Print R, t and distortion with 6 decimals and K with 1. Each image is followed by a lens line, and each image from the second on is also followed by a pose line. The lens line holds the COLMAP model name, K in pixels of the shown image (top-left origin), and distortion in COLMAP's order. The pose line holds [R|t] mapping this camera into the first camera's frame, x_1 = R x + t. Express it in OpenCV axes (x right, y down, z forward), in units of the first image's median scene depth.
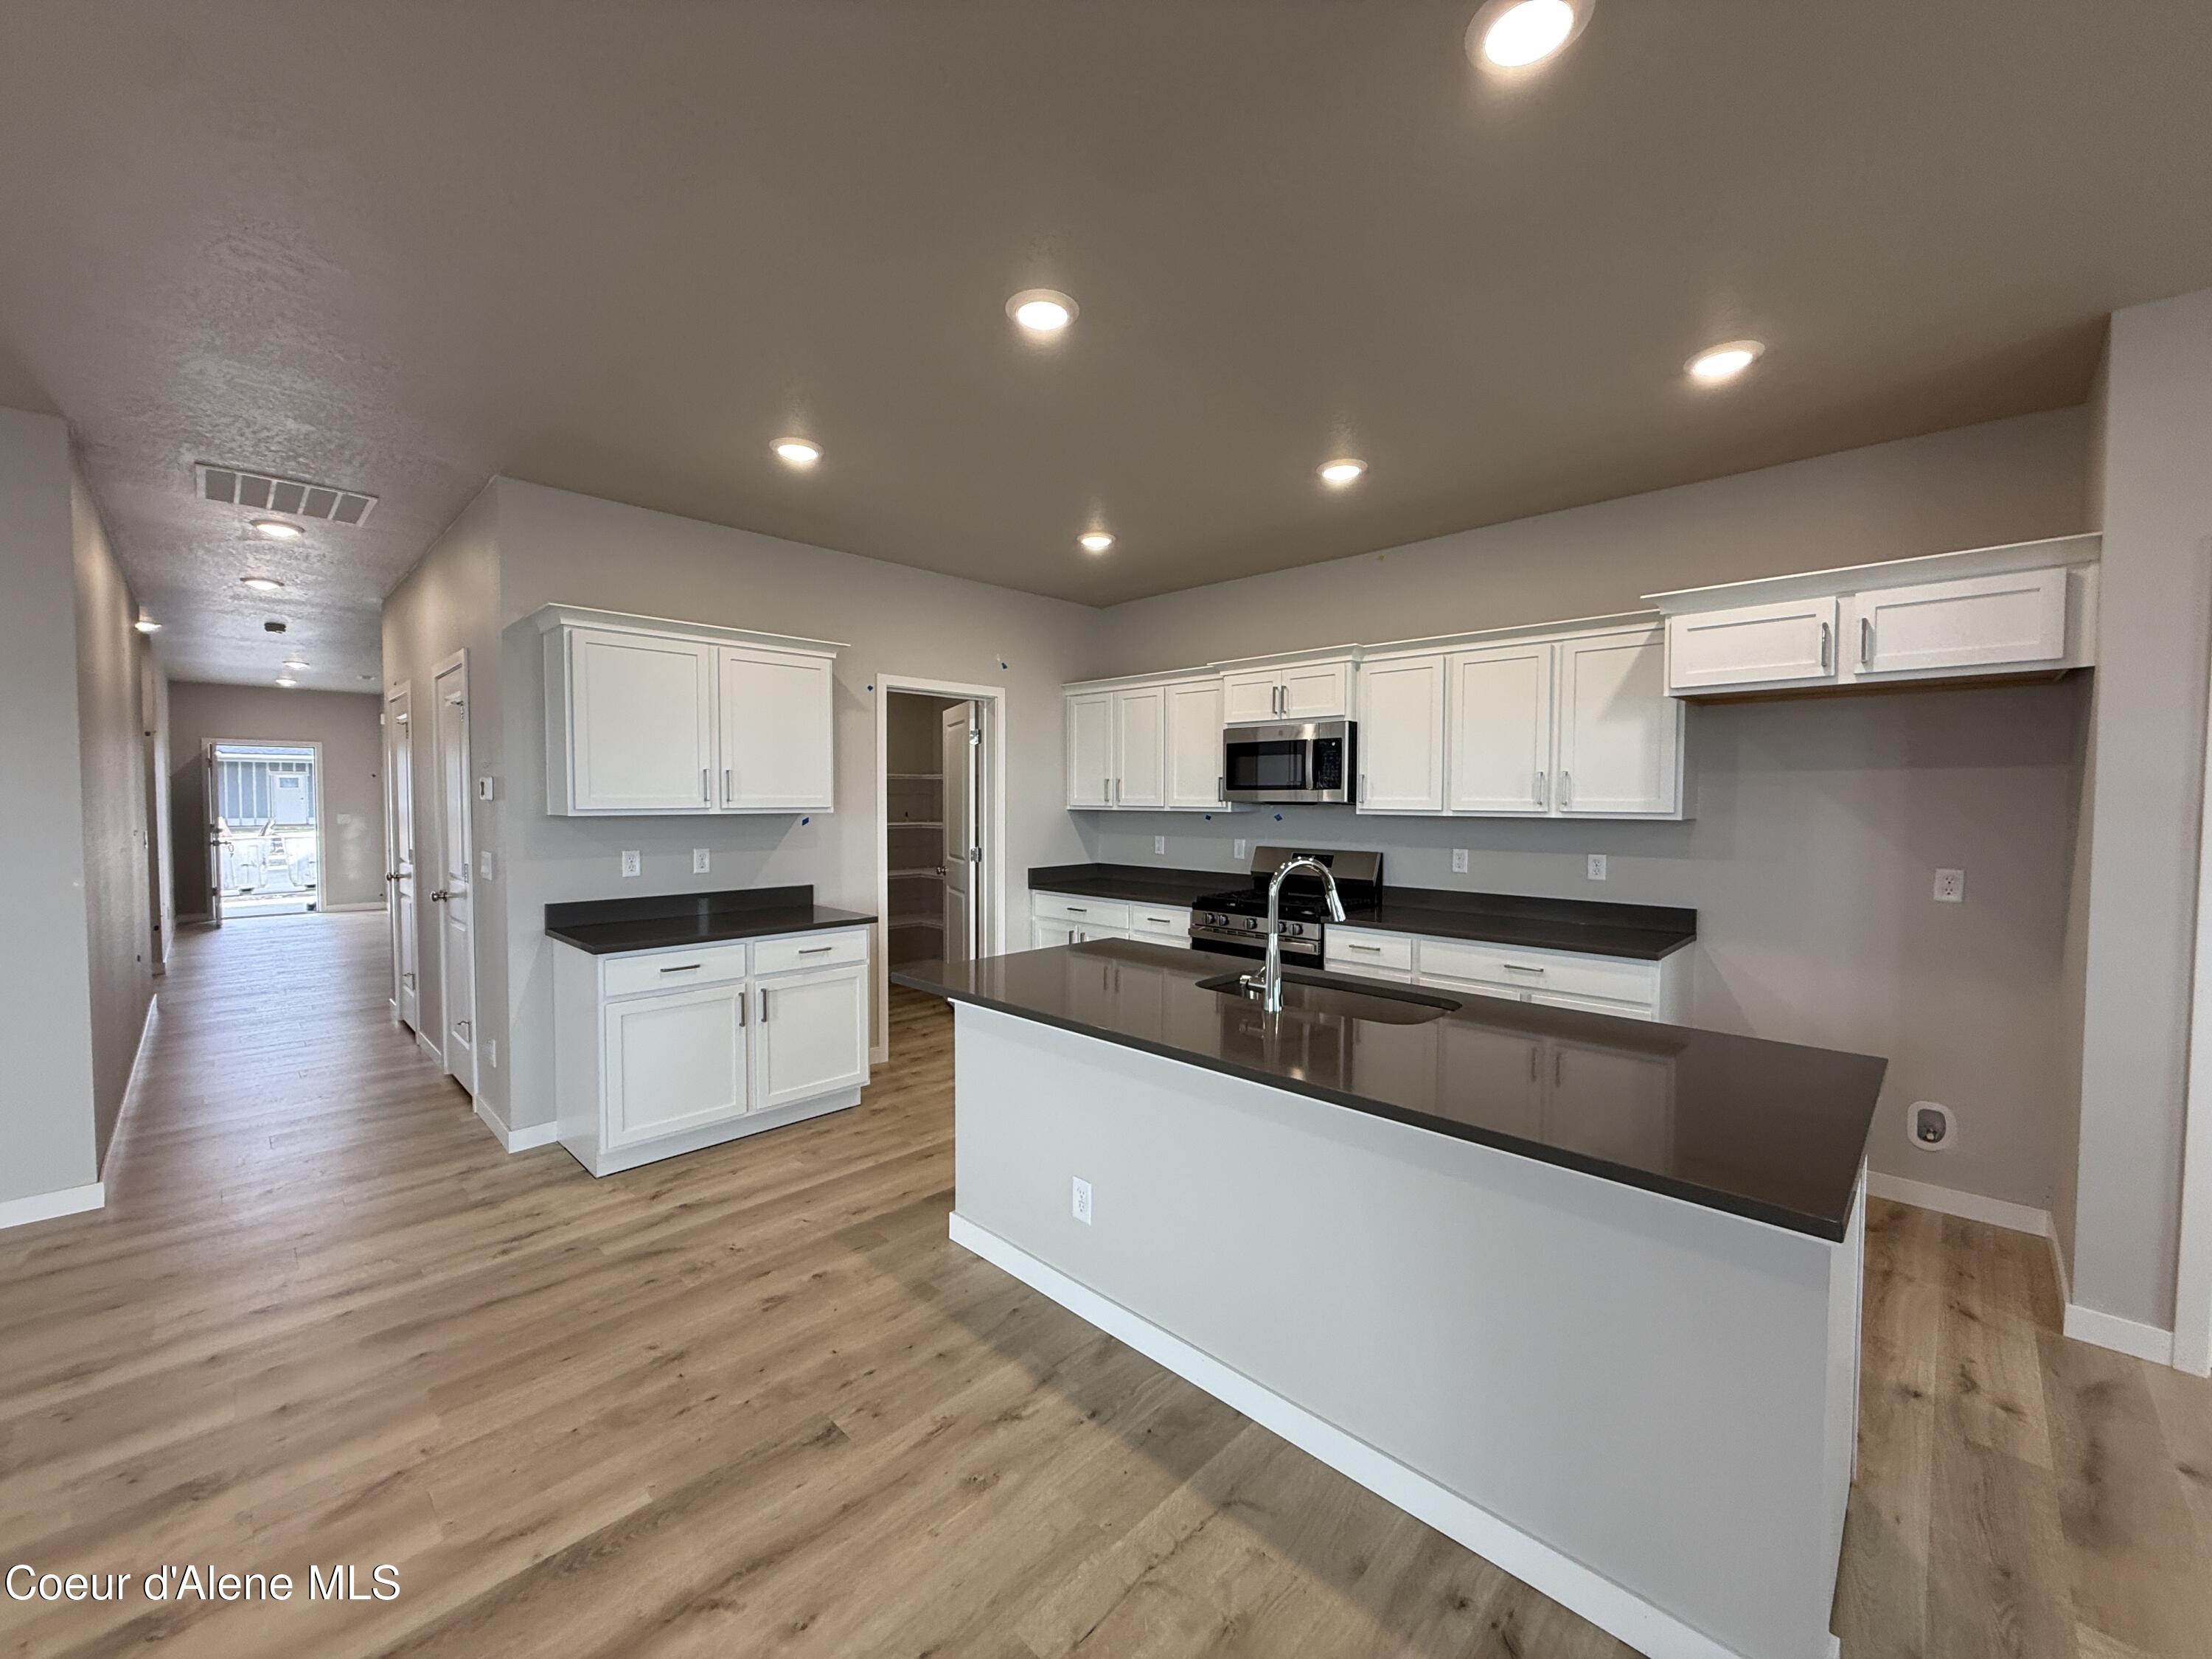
lens RADIAL K [[873.7, 0, 1100.5], [0, 873.7, 830.0], [0, 0, 1]] dist [-0.000314, -0.000378]
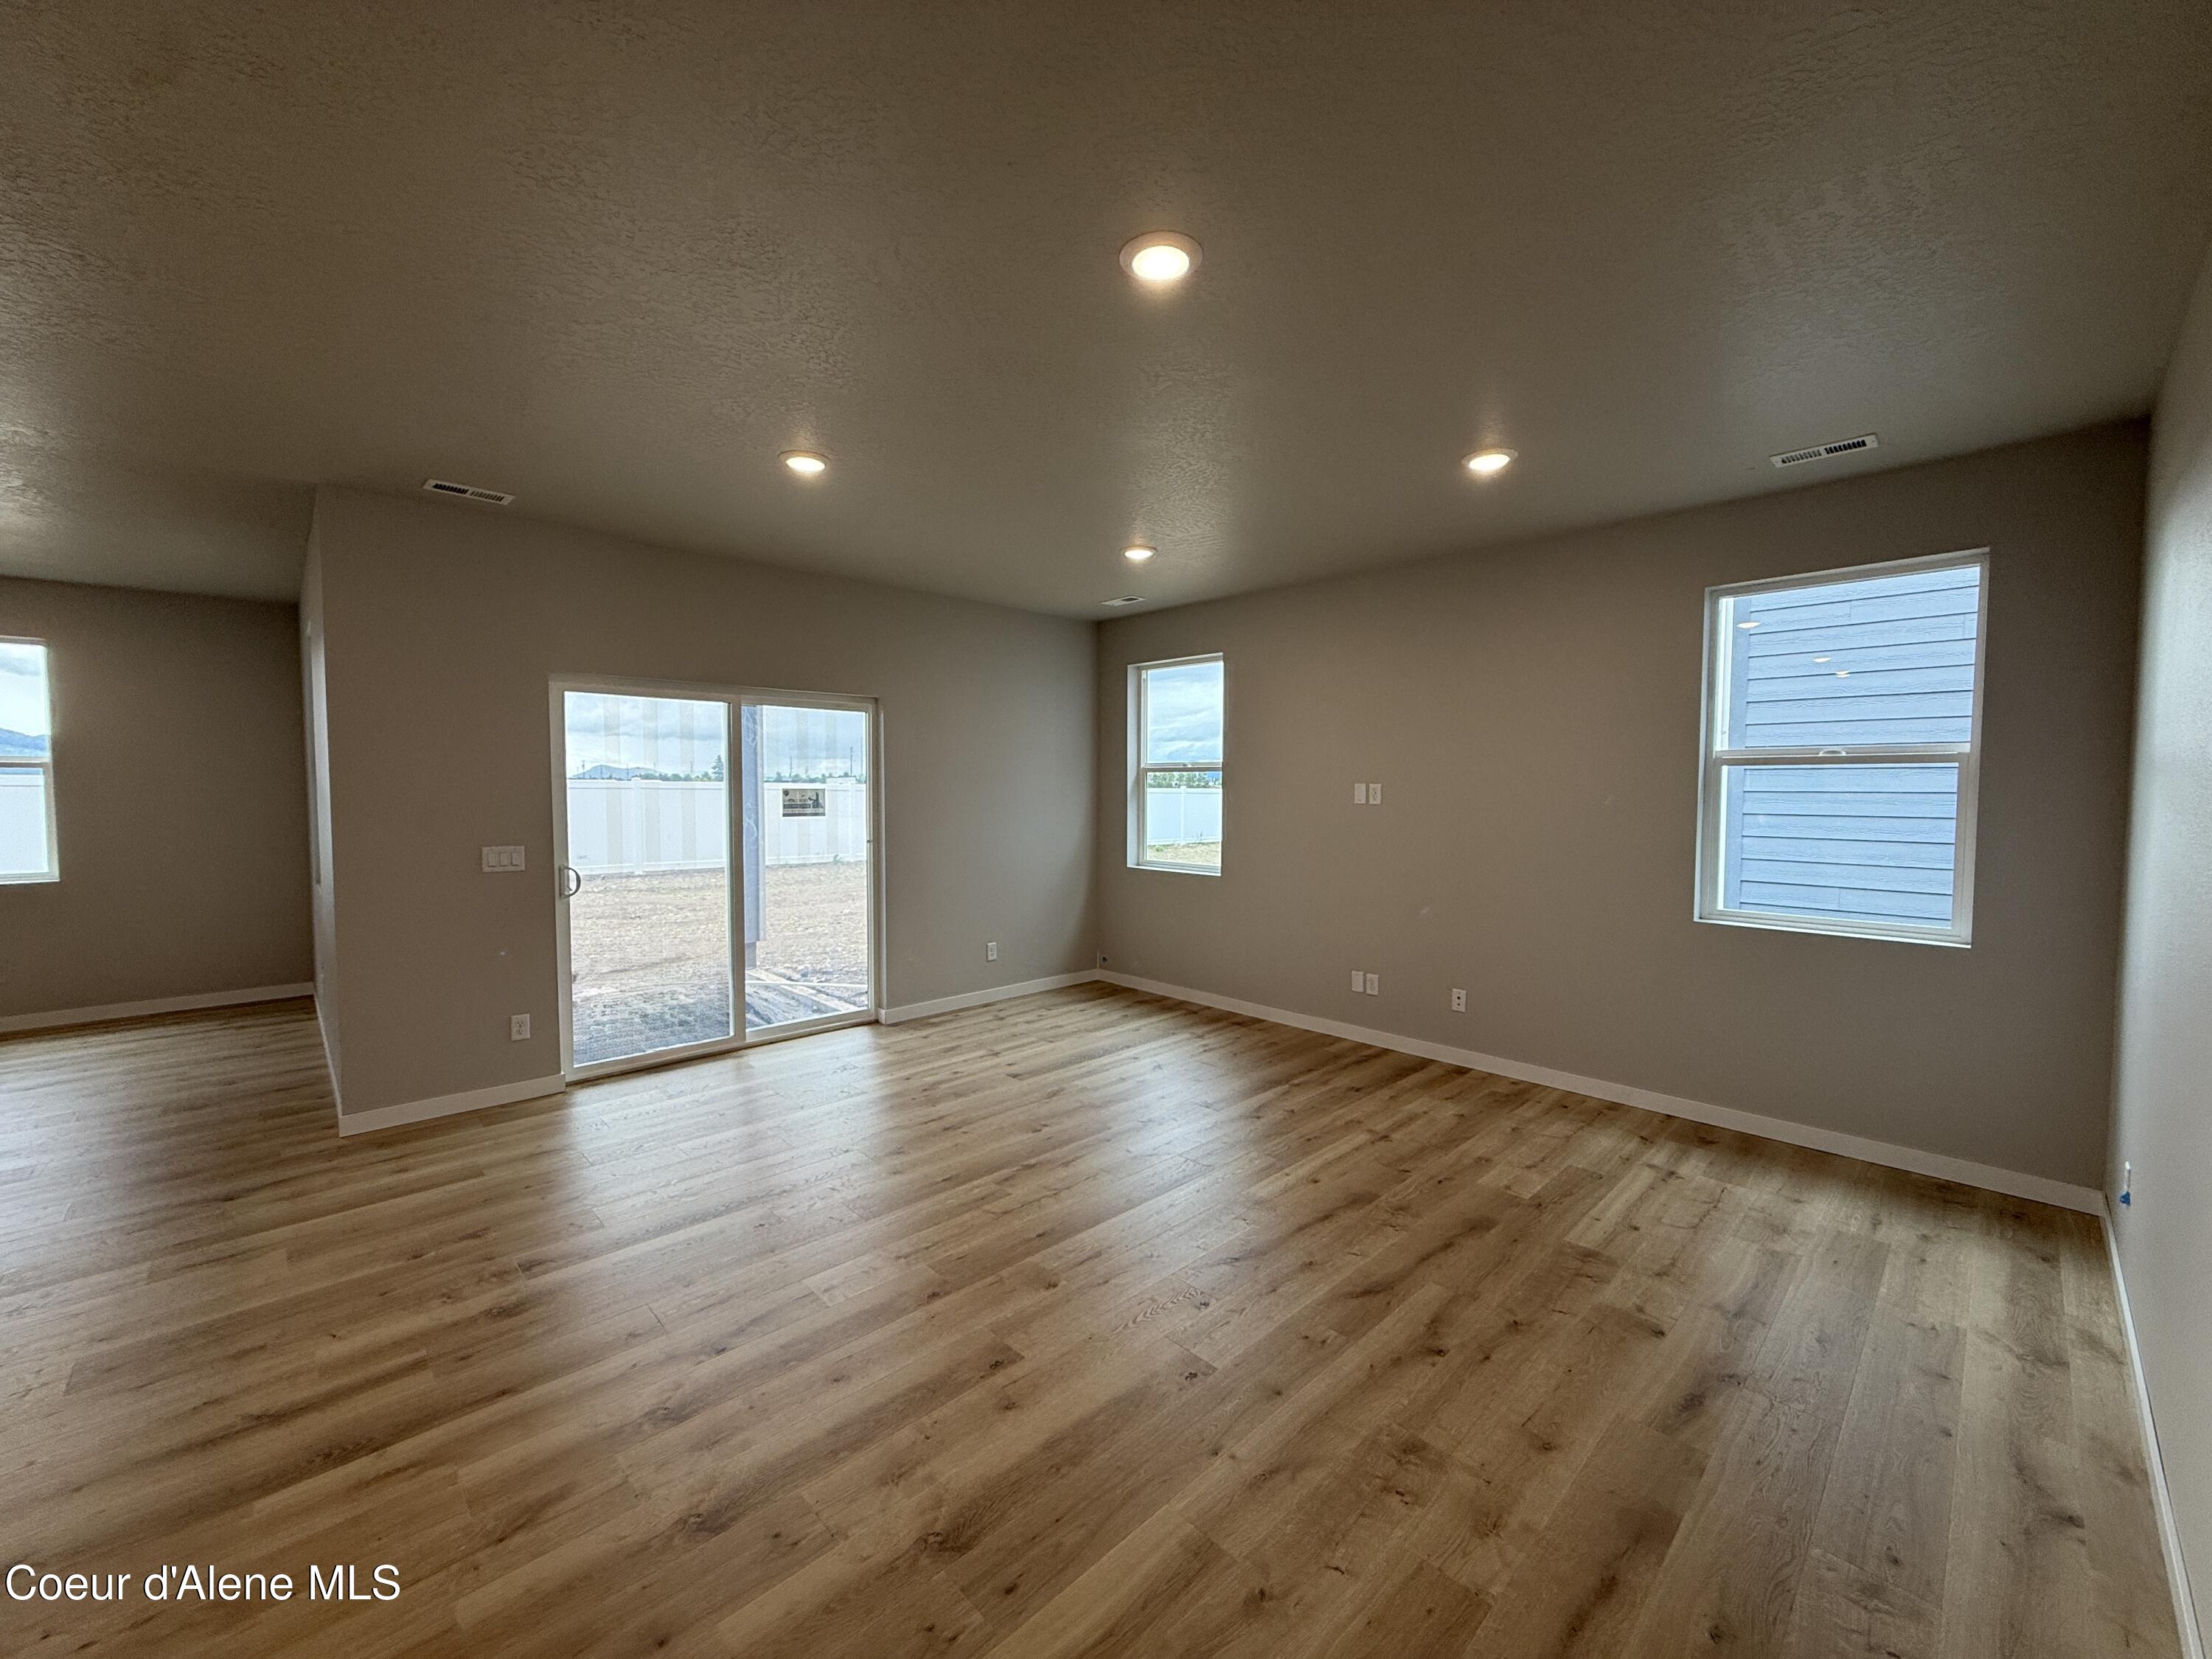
lens RADIAL K [[873.7, 0, 1100.5], [0, 873.7, 830.0], [0, 0, 1]] dist [-0.000314, -0.000378]
pose [[-0.999444, -0.007016, 0.032581, -0.774572], [-0.004136, 0.996144, 0.087632, -0.050368], [-0.033071, 0.087449, -0.995620, 0.971640]]
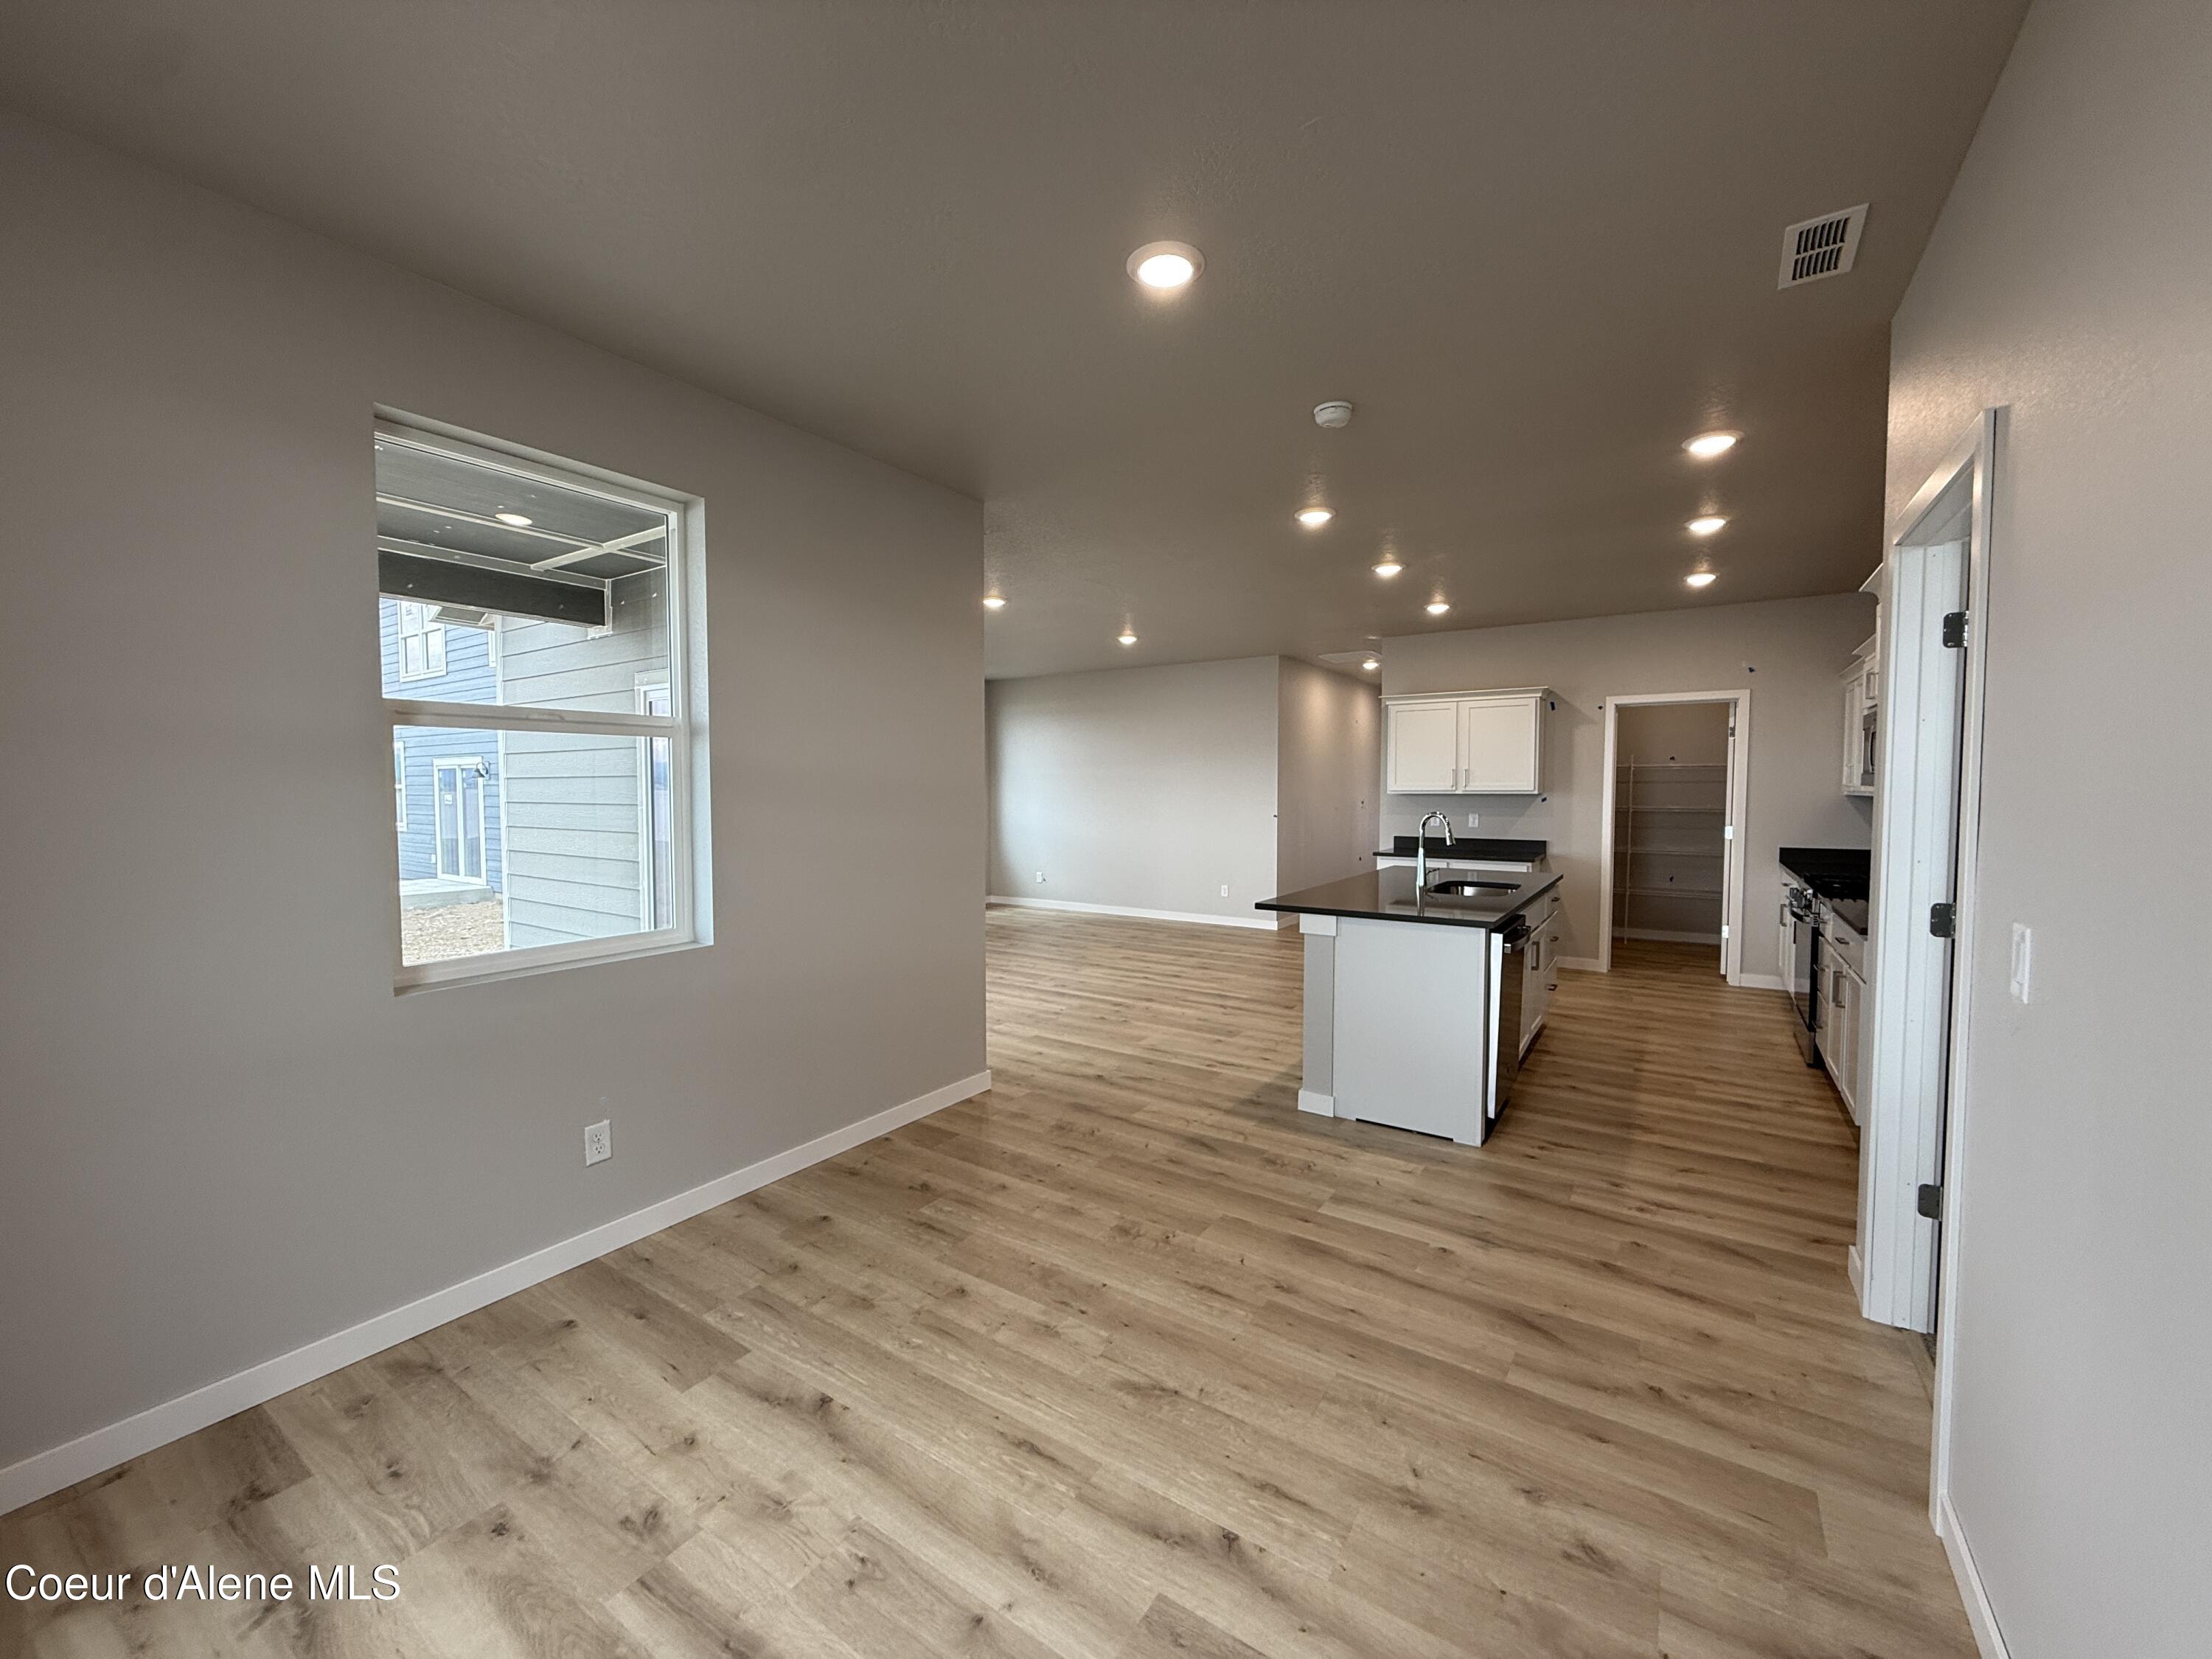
lens RADIAL K [[878.4, 0, 1097.9], [0, 878.4, 831.2], [0, 0, 1]] dist [0.018407, -0.000015]
pose [[0.181776, 0.046306, -0.982249, 1.336646], [-0.035089, 0.998560, 0.040581, 0.012803], [0.982714, 0.027090, 0.183139, -0.088688]]
